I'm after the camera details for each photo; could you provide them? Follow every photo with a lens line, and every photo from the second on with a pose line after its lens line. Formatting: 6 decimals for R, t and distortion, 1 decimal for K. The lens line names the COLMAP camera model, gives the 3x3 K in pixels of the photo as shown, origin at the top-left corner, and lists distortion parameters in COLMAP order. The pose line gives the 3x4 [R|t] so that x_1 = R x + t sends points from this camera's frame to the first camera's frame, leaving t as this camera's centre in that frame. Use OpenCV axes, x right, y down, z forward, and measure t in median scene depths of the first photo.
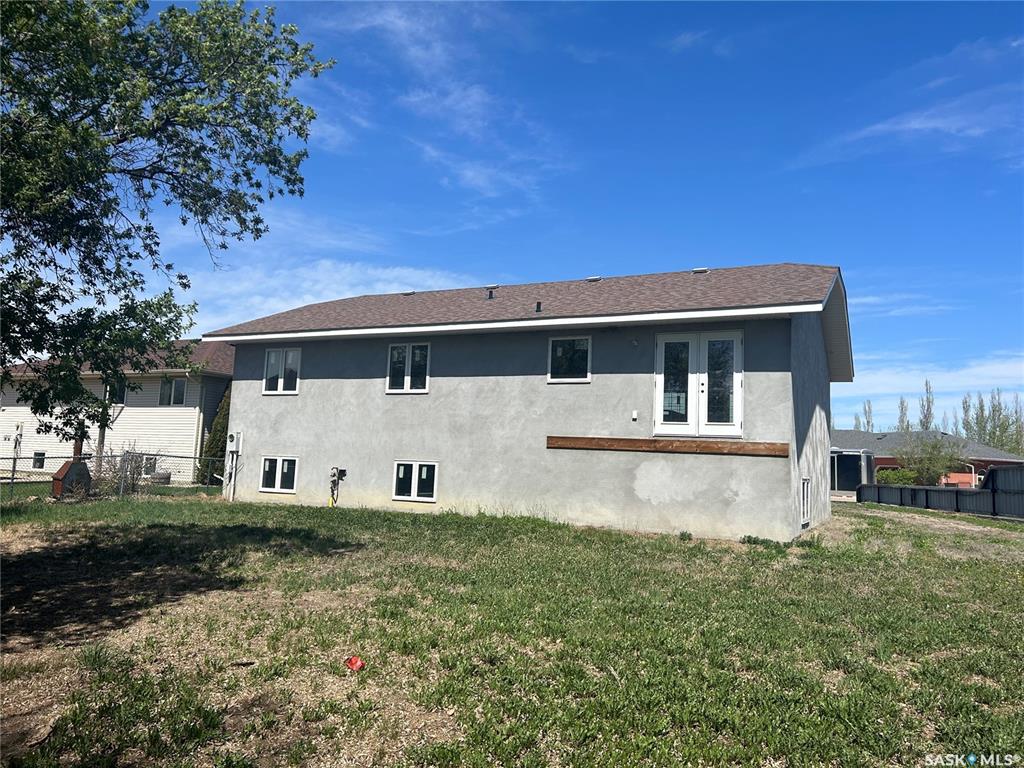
lens RADIAL K [[760.9, 0, 507.7], [0, 760.9, 377.6], [0, 0, 1]] dist [0.058625, -0.060726]
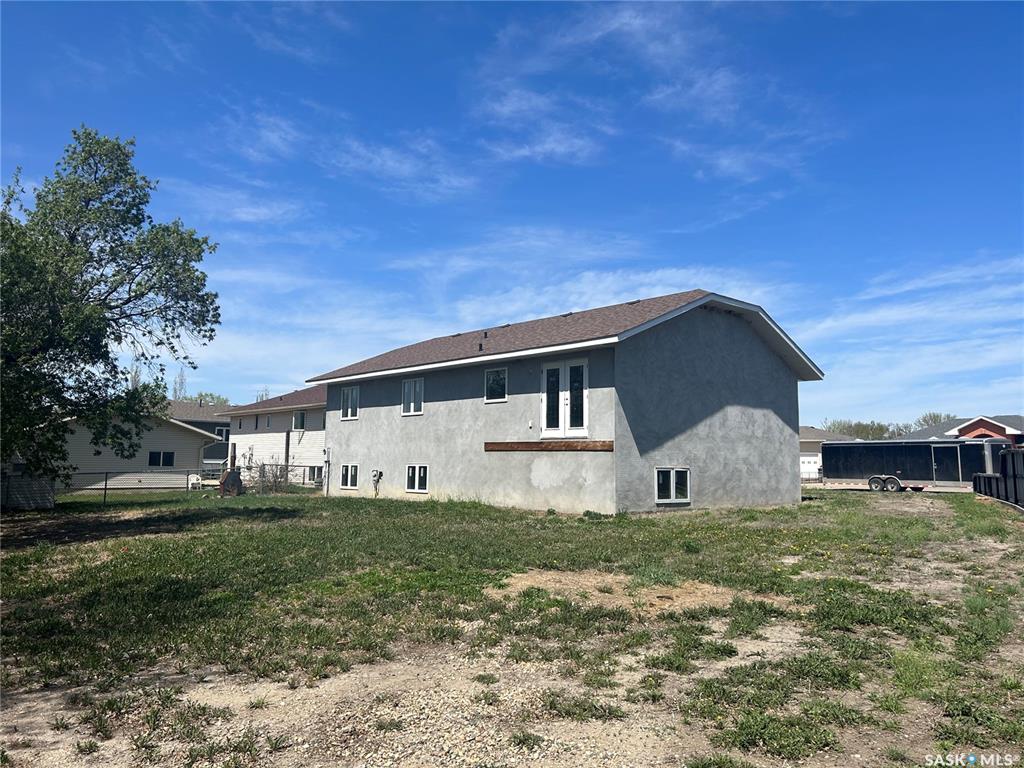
lens RADIAL K [[760.9, 0, 495.0], [0, 760.9, 411.2], [0, 0, 1]] dist [0.058625, -0.060726]
pose [[0.933205, -0.056818, -0.354824, 0.546456], [0.069171, 0.997357, 0.022216, -0.007896], [0.352624, -0.045276, 0.934669, -0.262206]]
